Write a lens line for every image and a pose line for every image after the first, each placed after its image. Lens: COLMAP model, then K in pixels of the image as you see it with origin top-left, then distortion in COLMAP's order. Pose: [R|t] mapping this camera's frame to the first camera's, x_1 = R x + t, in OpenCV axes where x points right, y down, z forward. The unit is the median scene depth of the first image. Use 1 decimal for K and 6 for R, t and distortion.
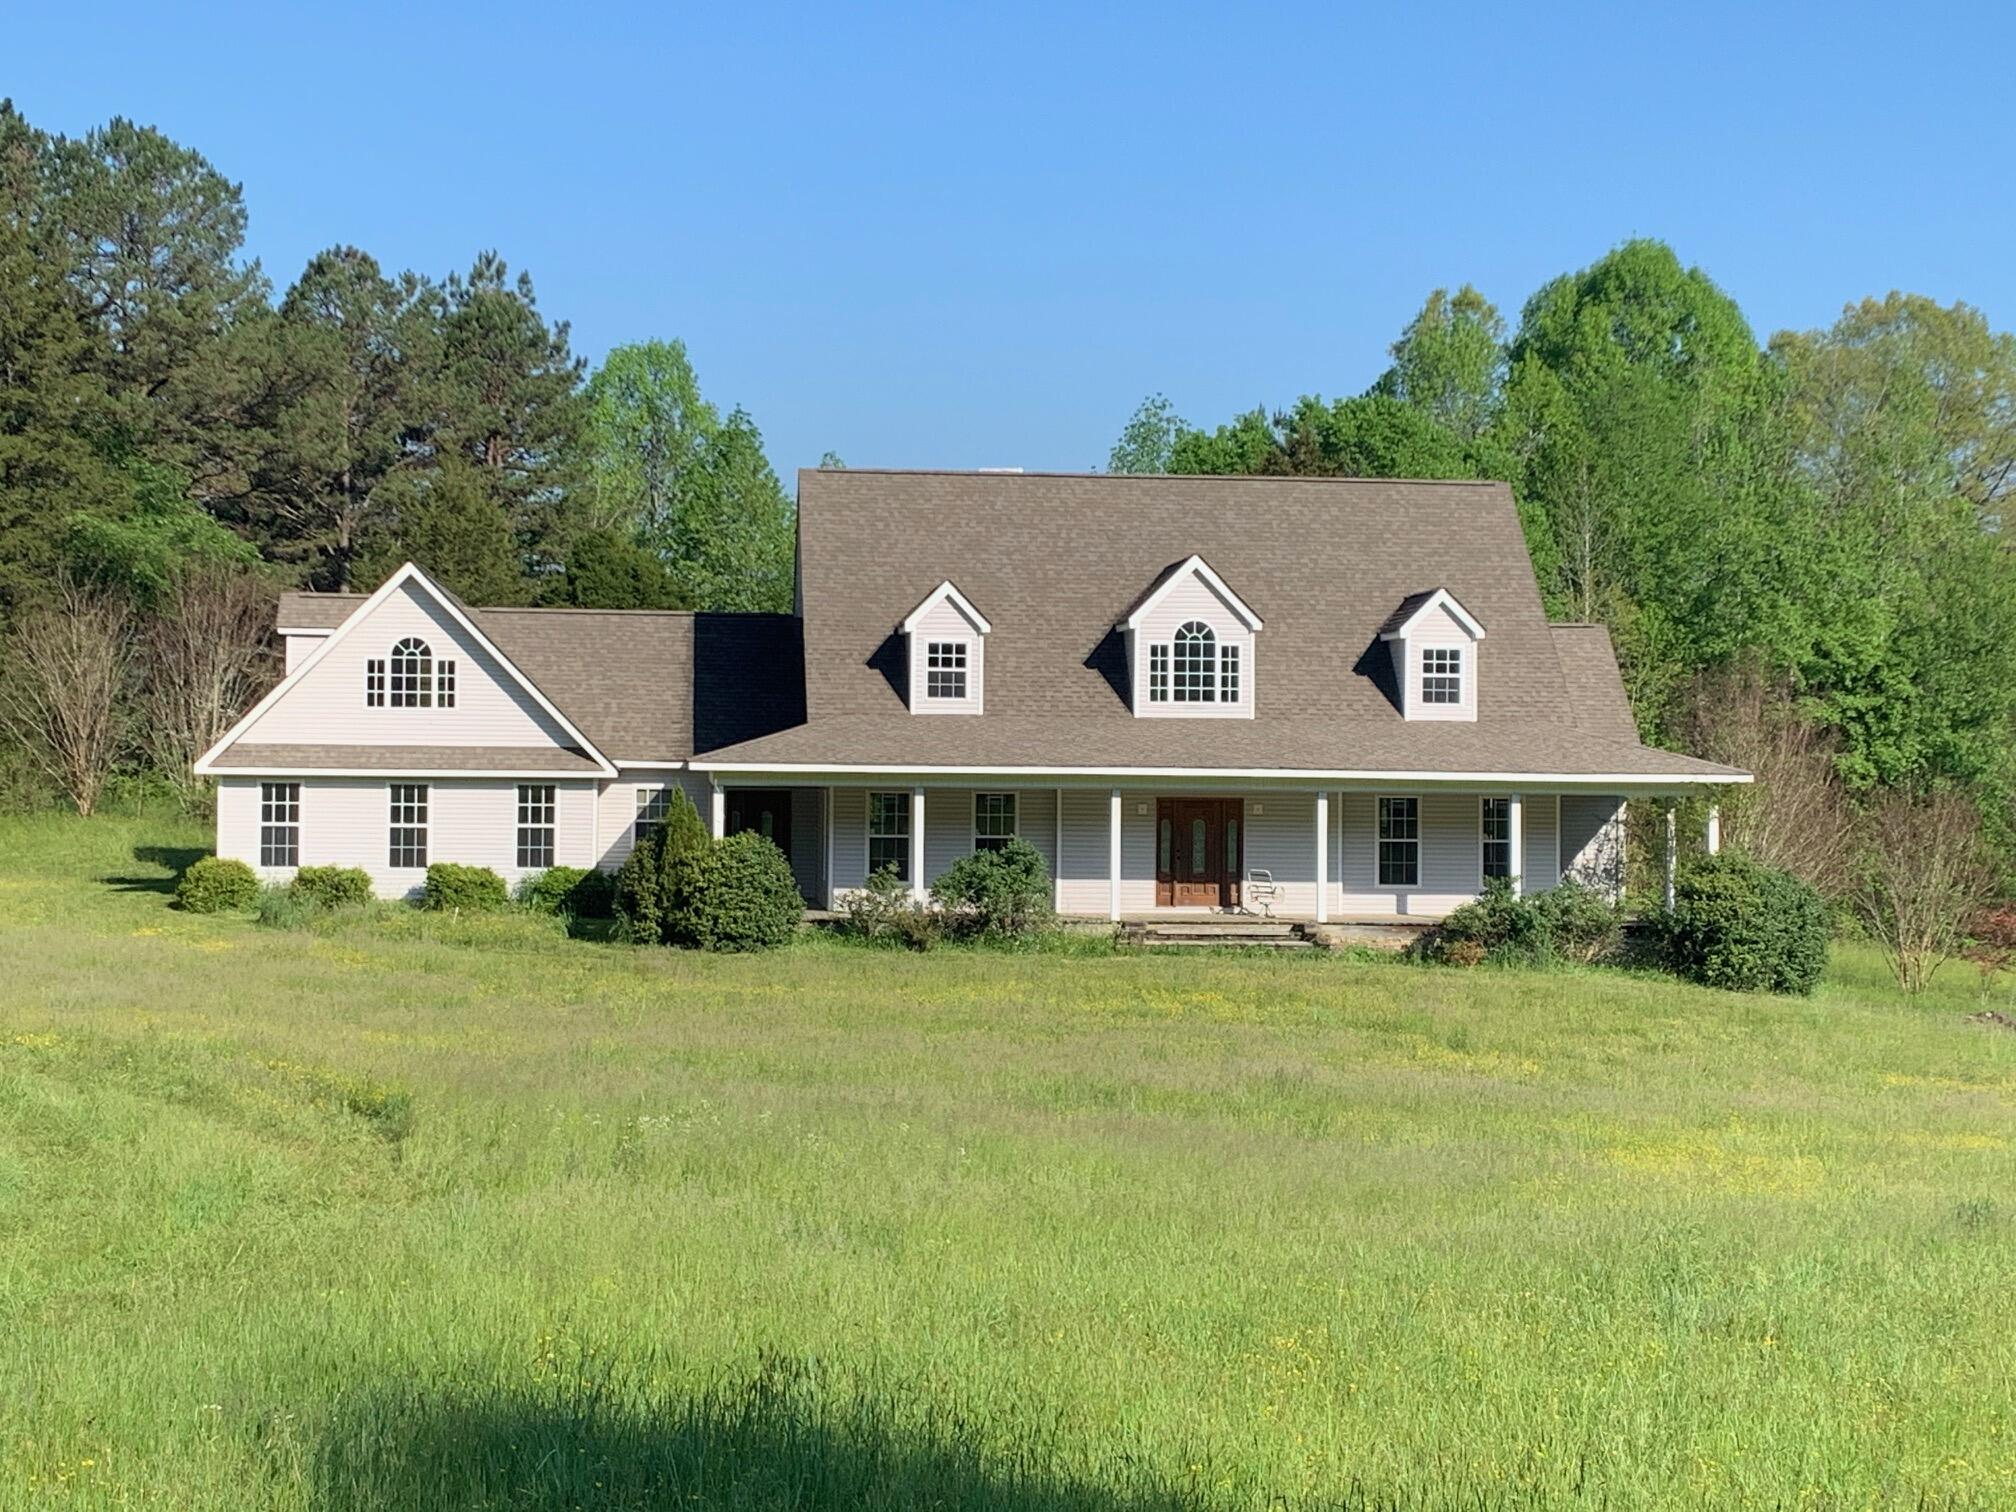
lens RADIAL K [[3193.5, 0, 1006.2], [0, 3193.5, 756.9], [0, 0, 1]] dist [0.101389, 0.000000]
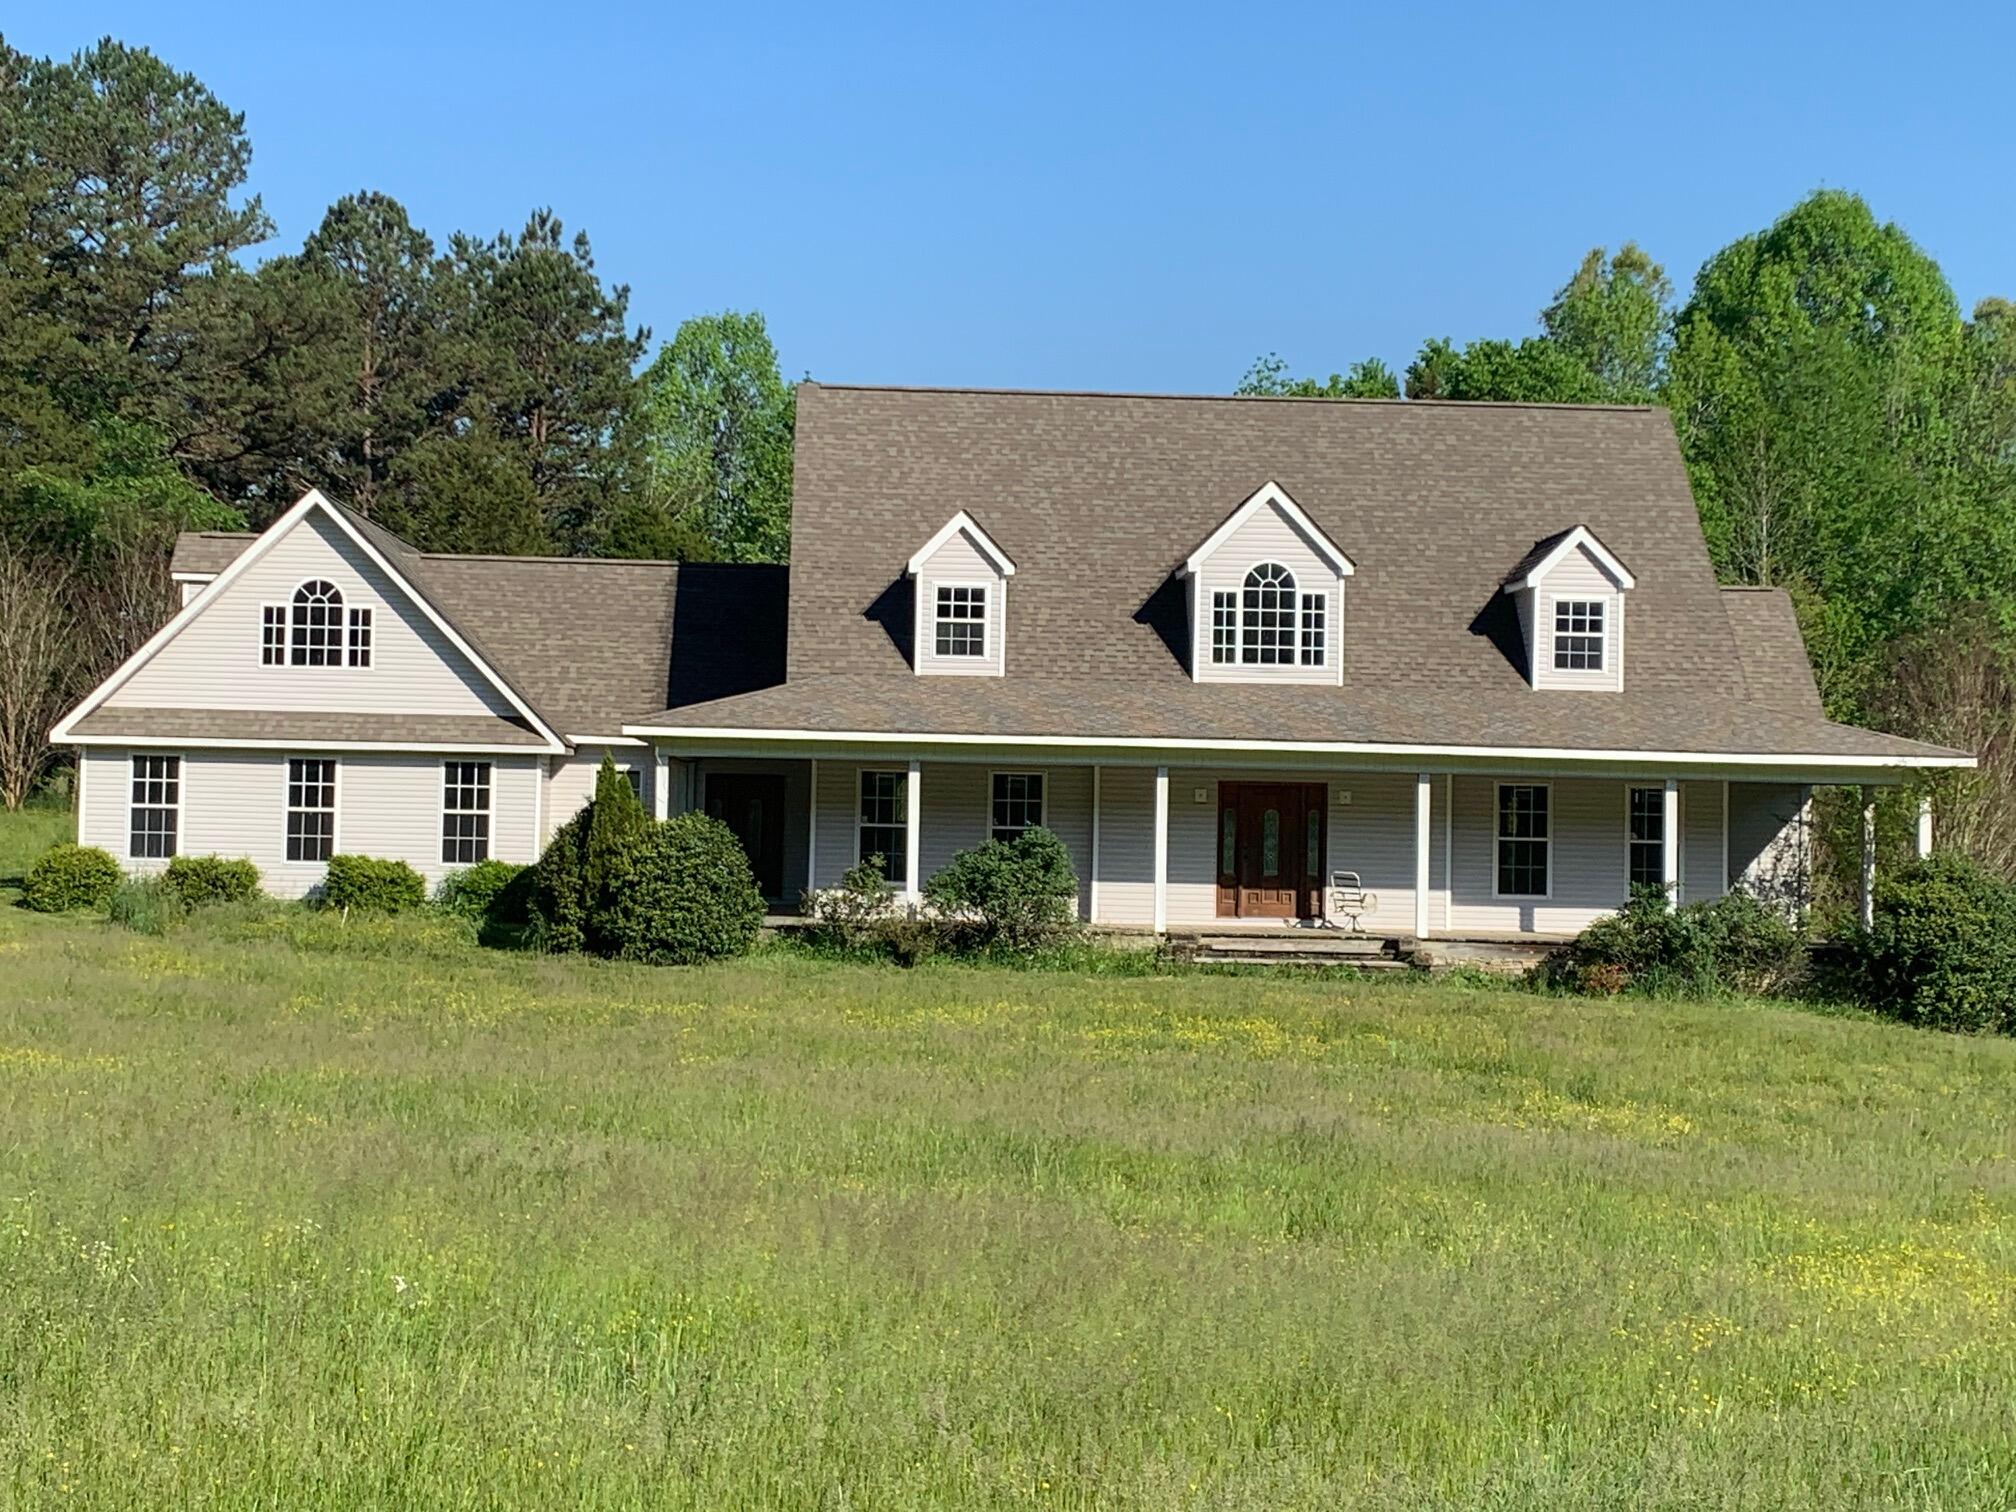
lens RADIAL K [[3193.5, 0, 1011.4], [0, 3193.5, 754.4], [0, 0, 1]] dist [0.101389, 0.000000]
pose [[0.998683, 0.009752, -0.050378, 0.033928], [-0.010568, 0.999817, -0.015946, 0.018489], [0.050214, 0.016457, 0.998603, 0.187398]]
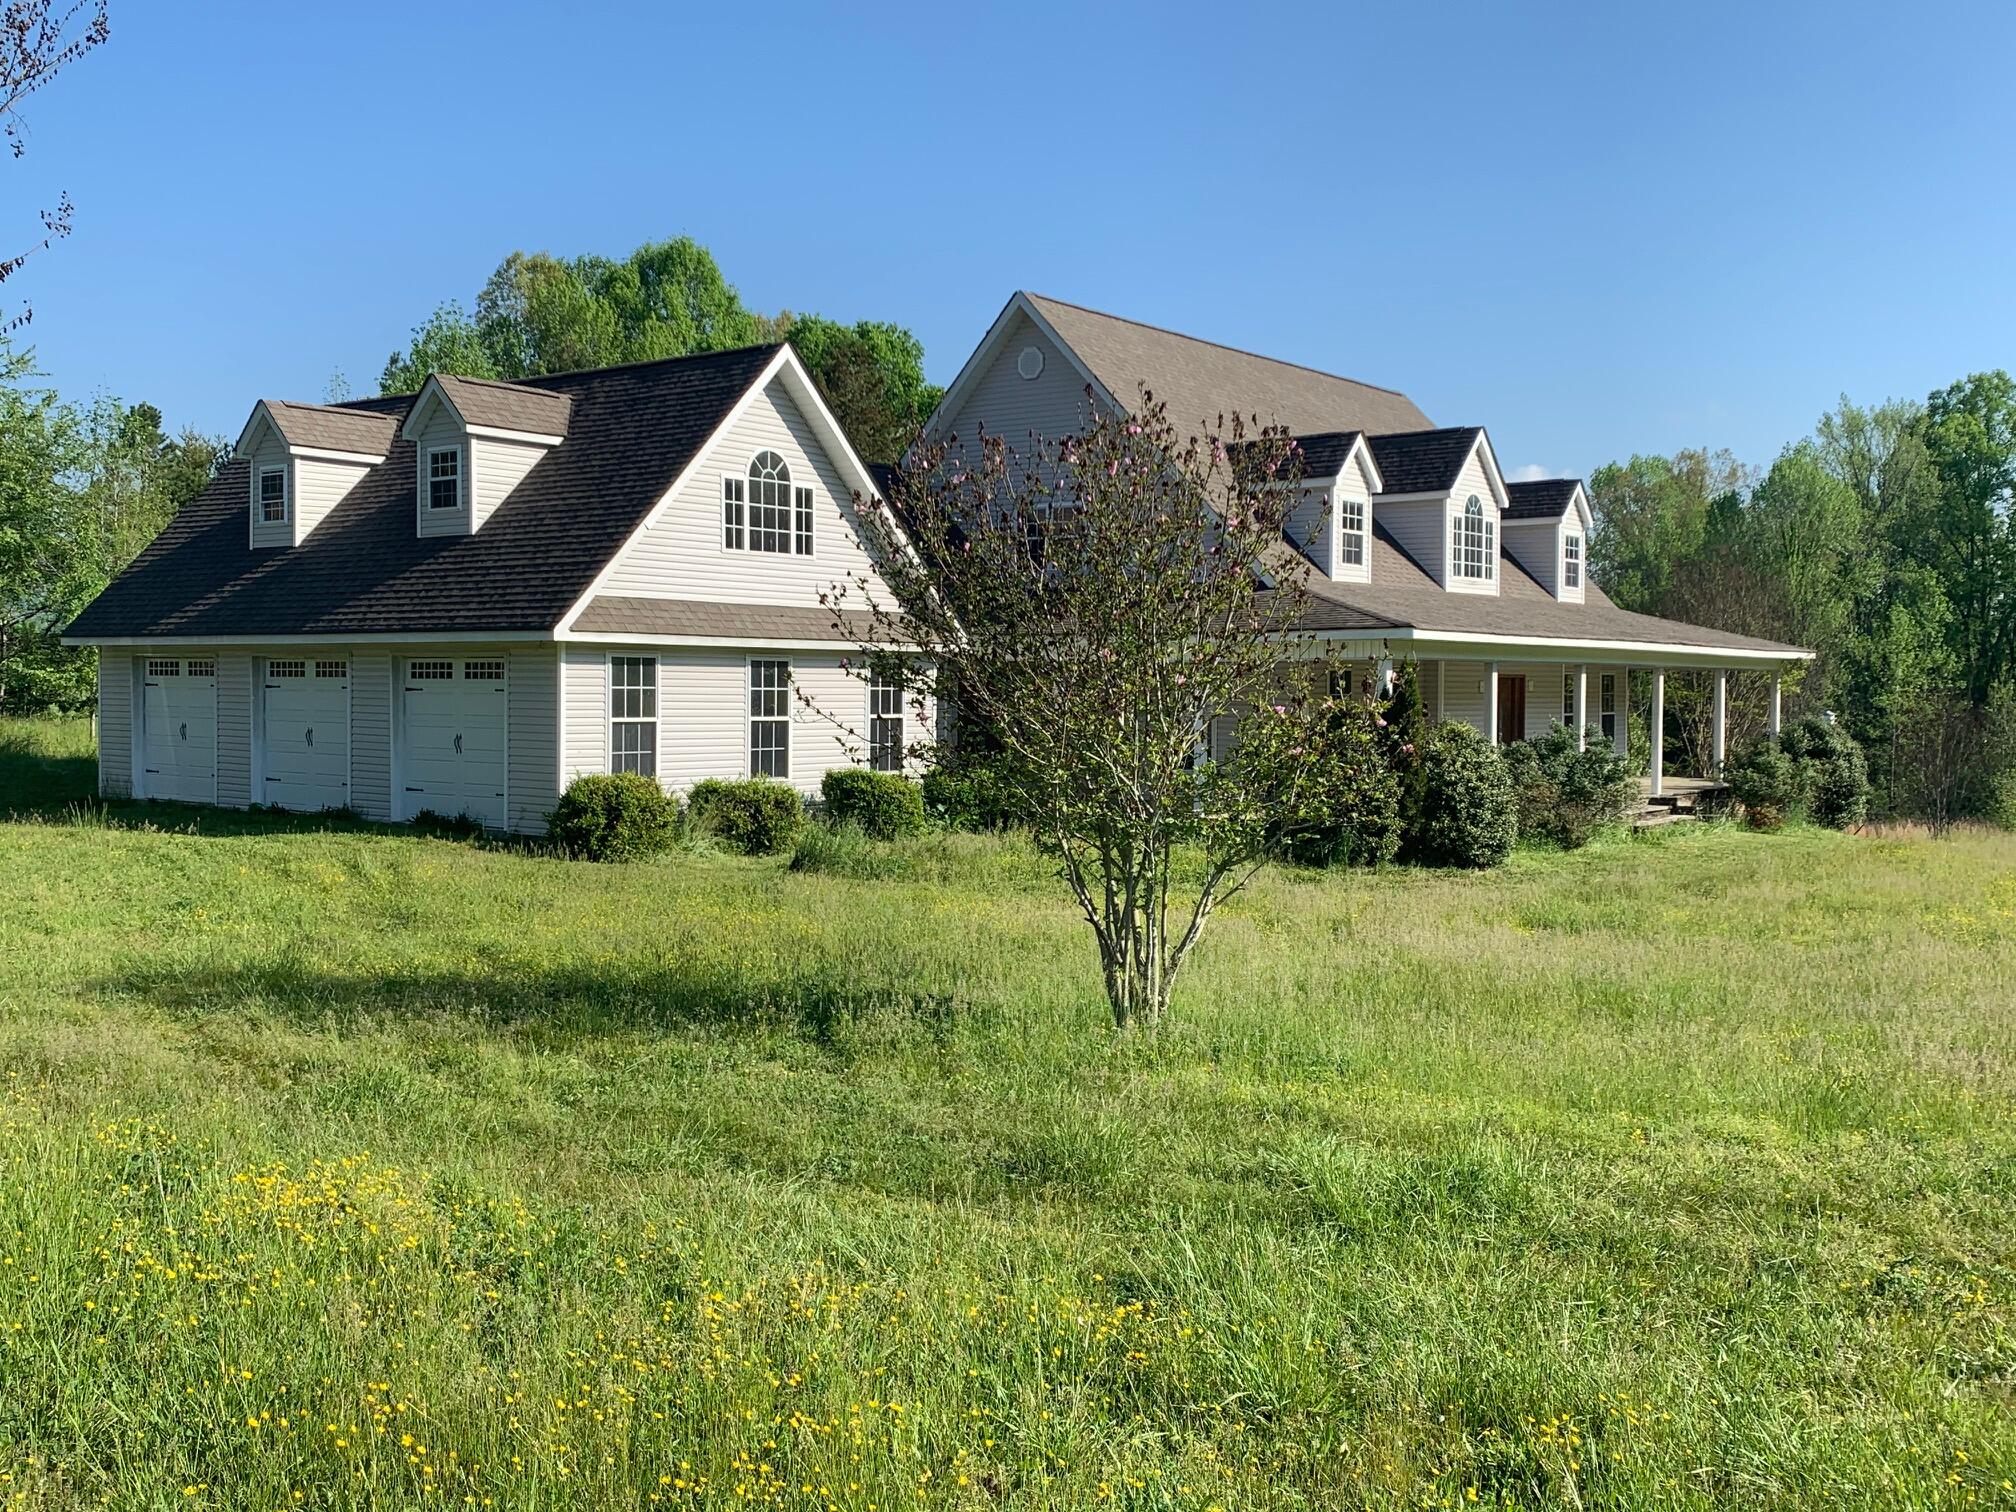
lens RADIAL K [[1903.2, 0, 1004.0], [0, 1903.2, 761.8], [0, 0, 1]] dist [0.077619, 0.000000]
pose [[0.704986, -0.035444, 0.708335, -0.449711], [-0.002121, 0.998641, 0.052081, 0.008861], [-0.709218, -0.038219, 0.703952, 0.663410]]
